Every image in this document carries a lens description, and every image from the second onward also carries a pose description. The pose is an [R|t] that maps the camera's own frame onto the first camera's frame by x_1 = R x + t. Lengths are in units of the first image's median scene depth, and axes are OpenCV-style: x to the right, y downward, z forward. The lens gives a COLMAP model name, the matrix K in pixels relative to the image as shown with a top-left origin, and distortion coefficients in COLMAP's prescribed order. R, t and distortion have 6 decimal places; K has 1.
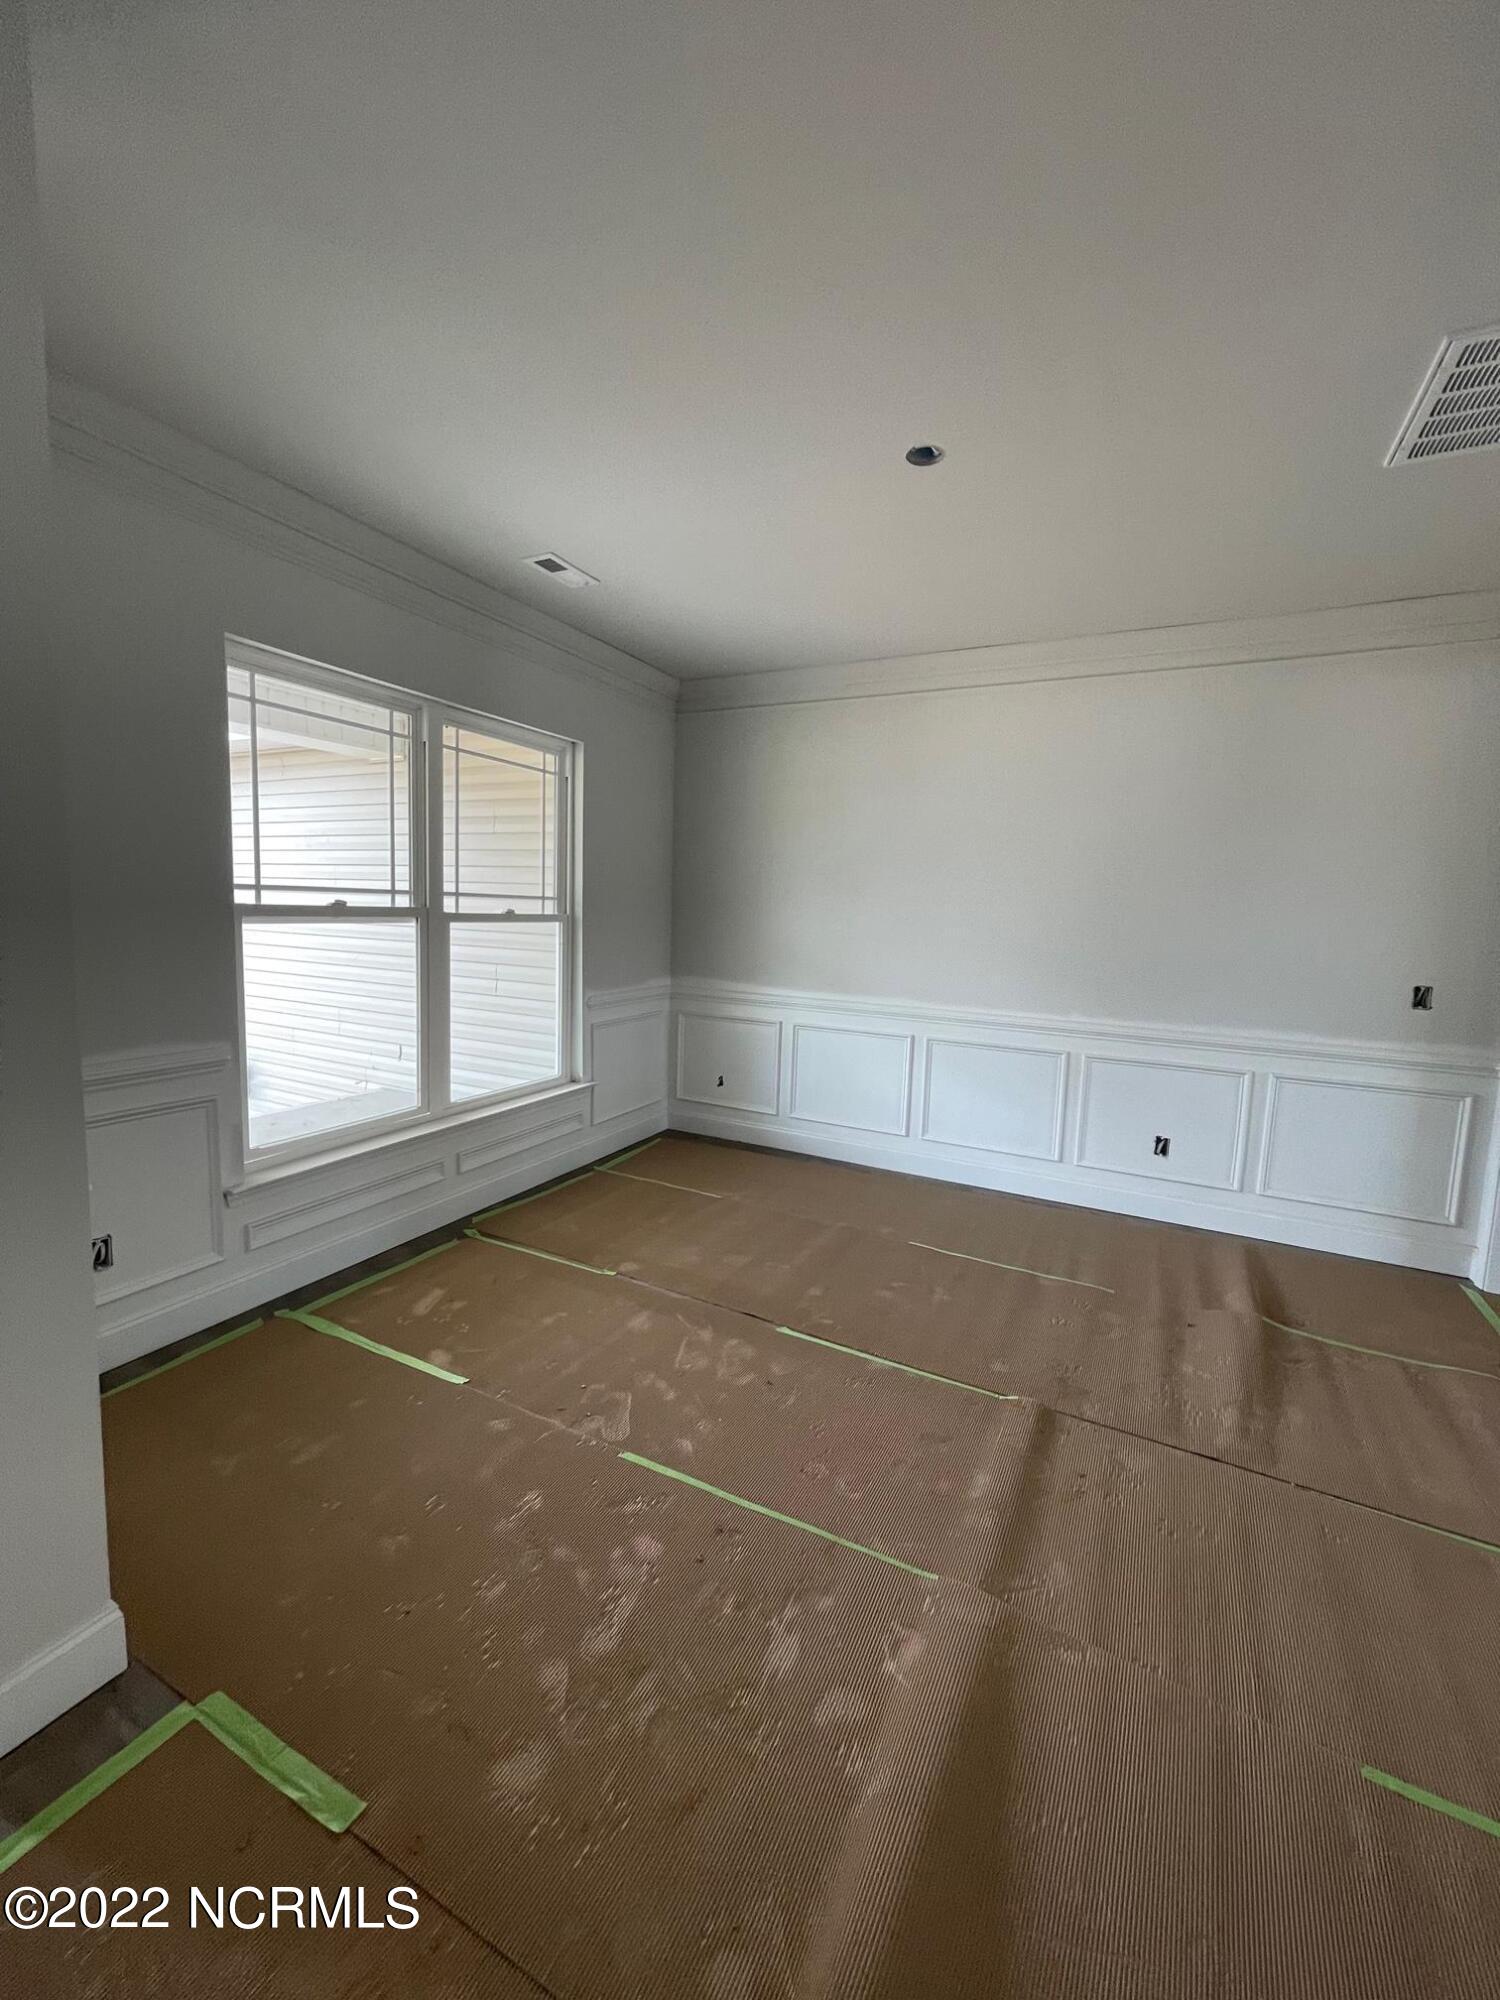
lens RADIAL K [[804.7, 0, 752.5], [0, 804.7, 1001.9], [0, 0, 1]] dist [-0.001789, -0.000017]
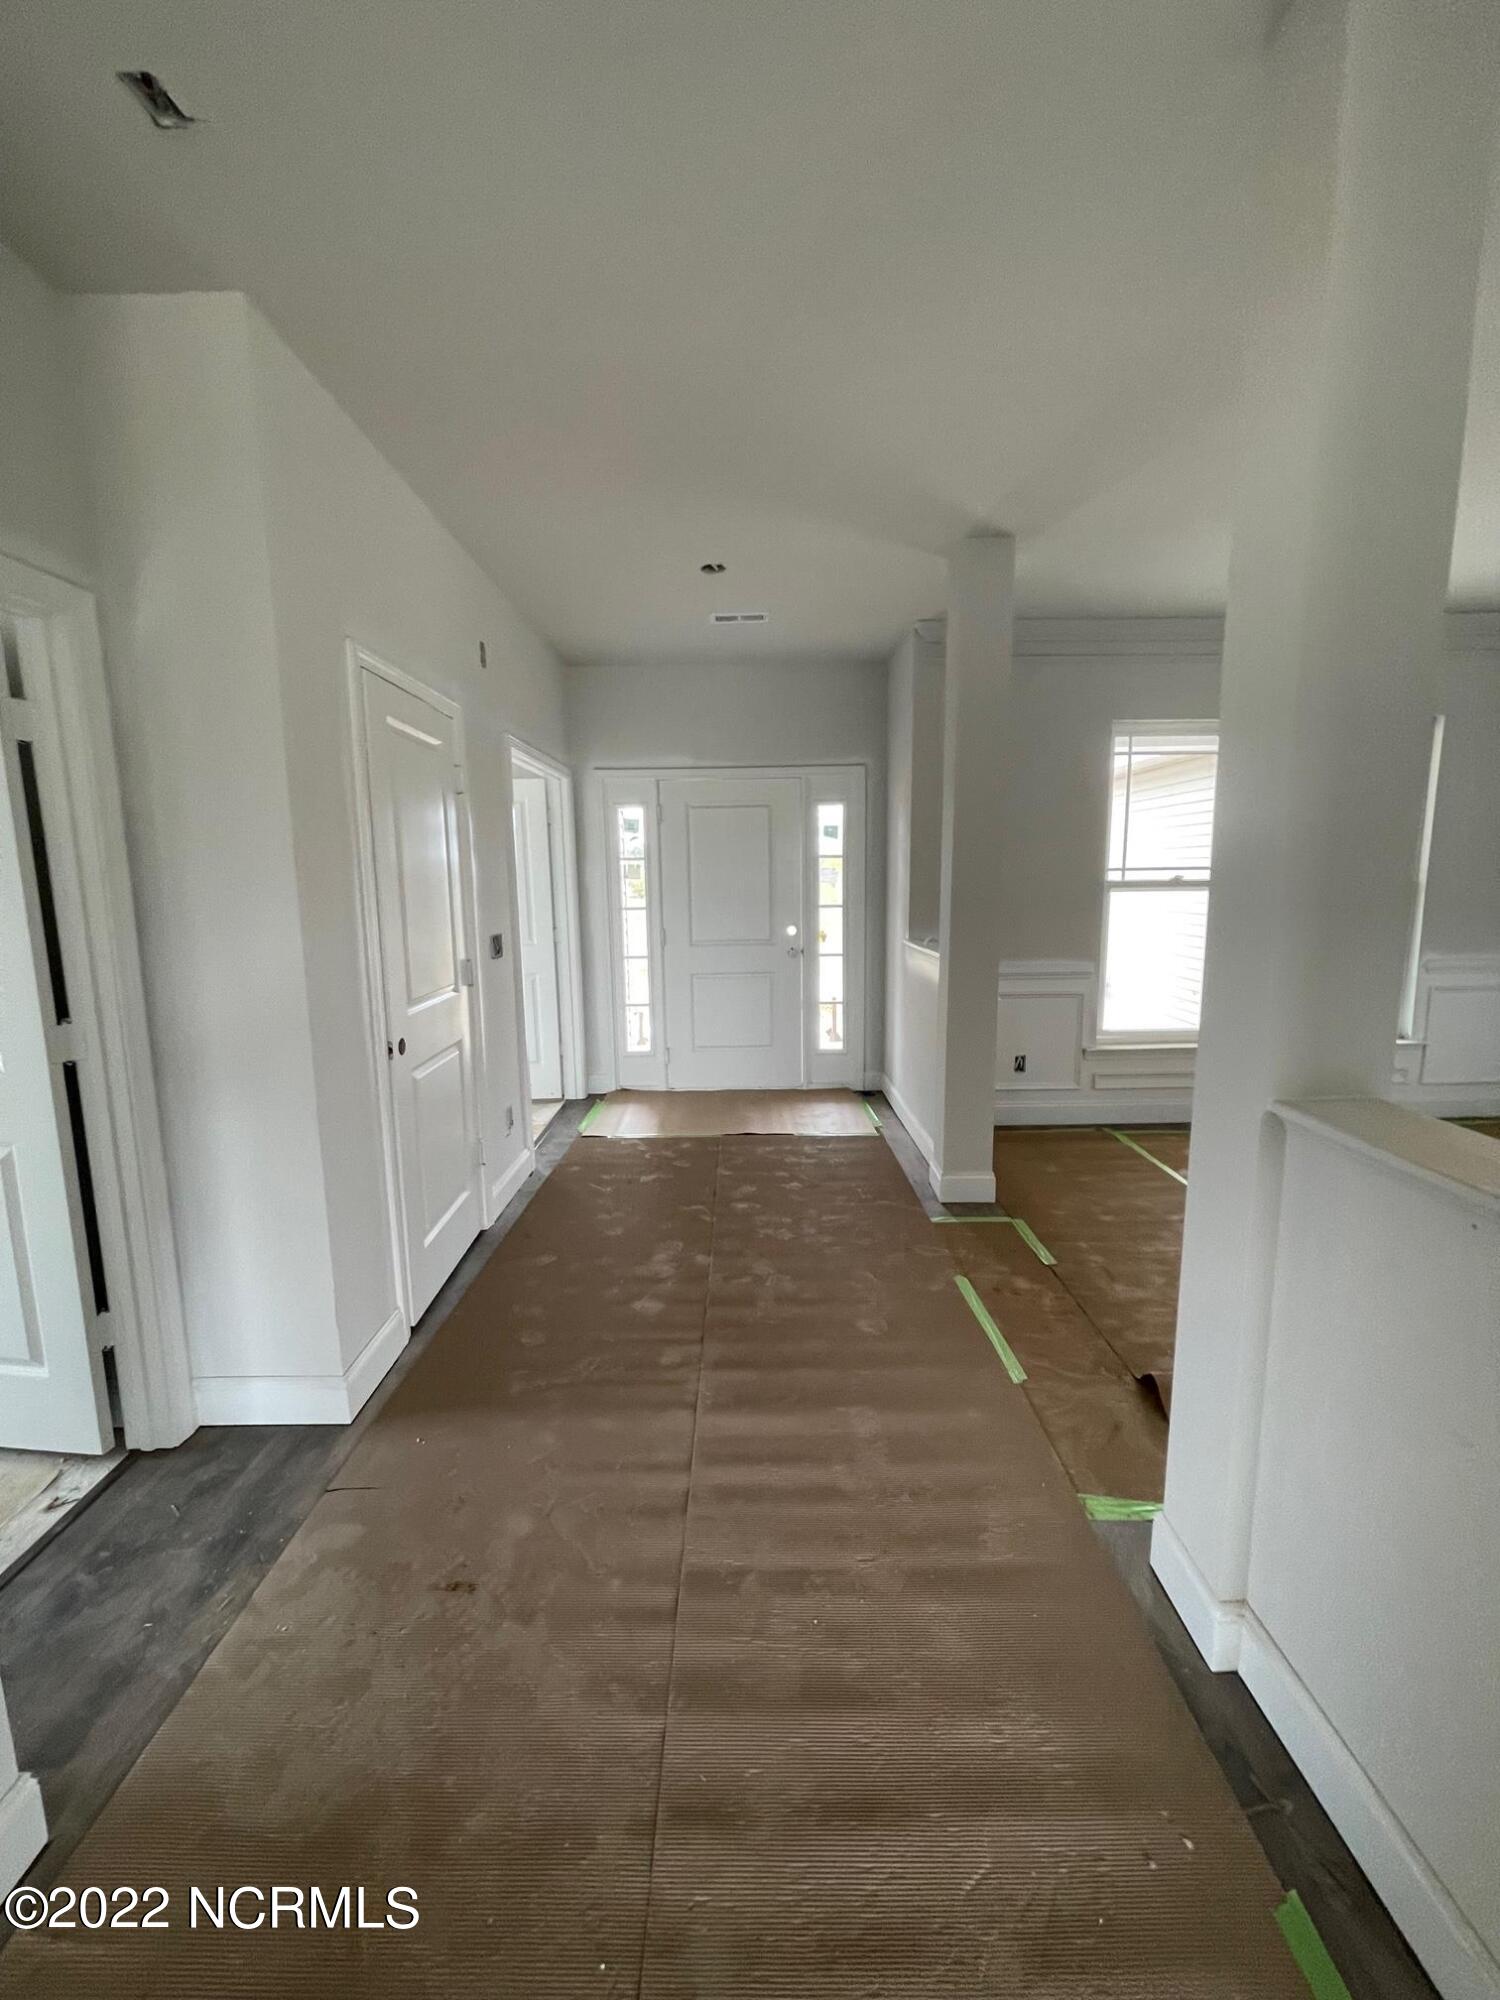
lens RADIAL K [[804.7, 0, 750.0], [0, 804.7, 994.8], [0, 0, 1]] dist [-0.001789, -0.000017]
pose [[0.459108, 0.088167, -0.883995, 0.481807], [-0.076565, 0.995288, 0.059502, 0.067680], [0.885075, 0.040365, 0.463695, -0.395459]]
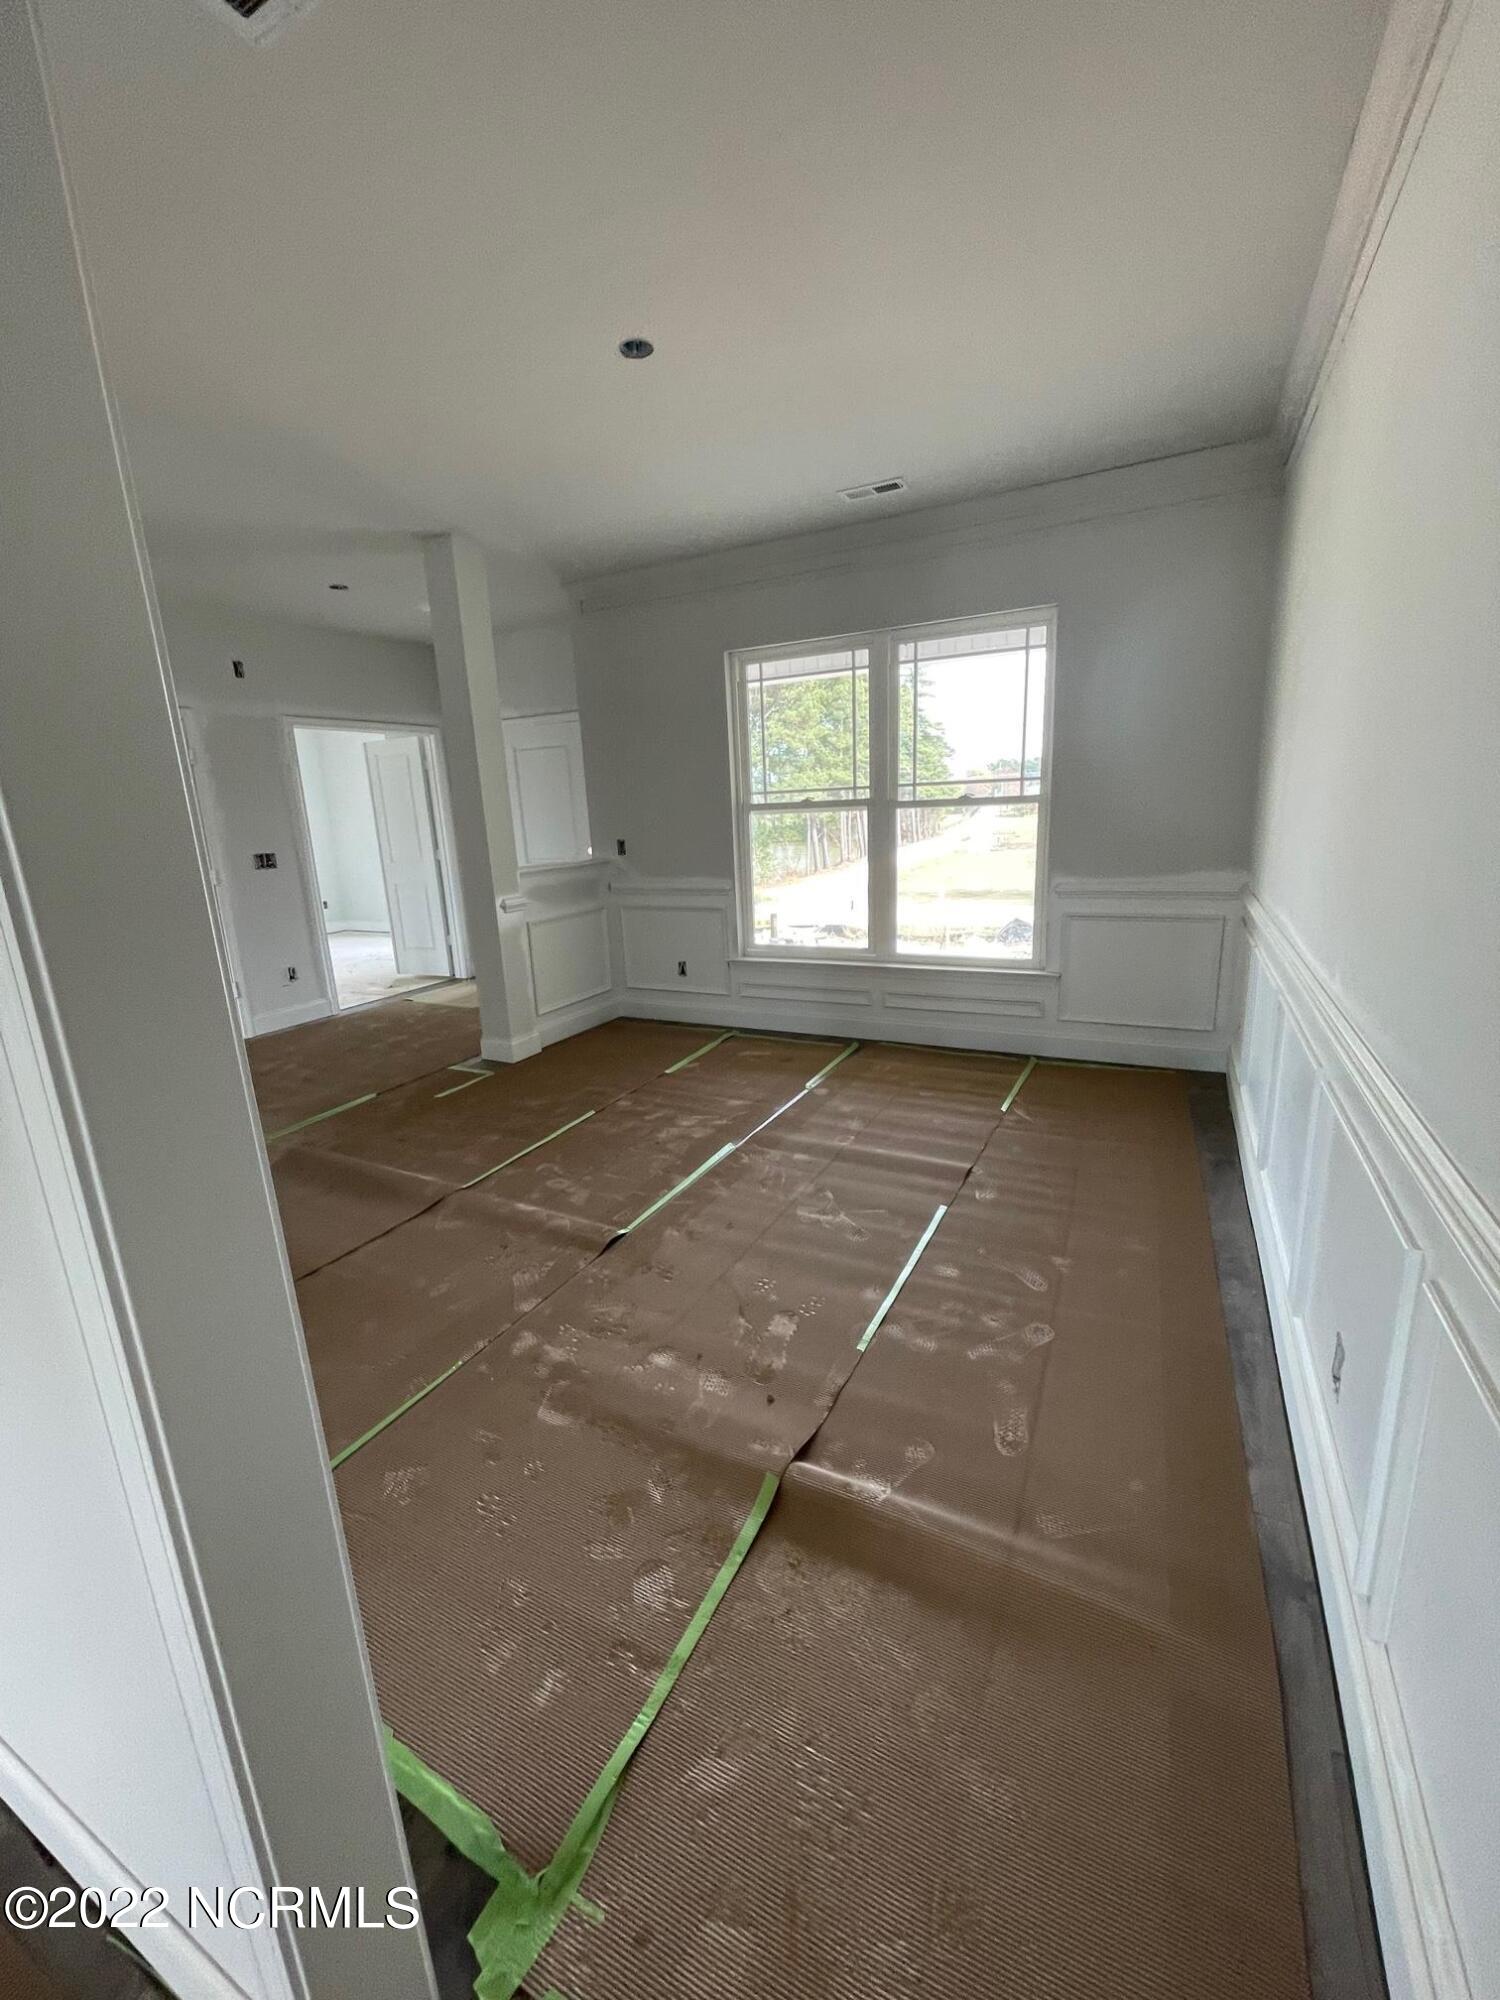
lens RADIAL K [[804.7, 0, 751.1], [0, 804.7, 1017.4], [0, 0, 1]] dist [-0.001789, -0.000017]
pose [[-0.008182, 0.230355, -0.973072, 1.144980], [-0.068930, 0.970660, 0.230363, -0.068920], [0.997588, 0.068959, 0.007937, 0.965707]]
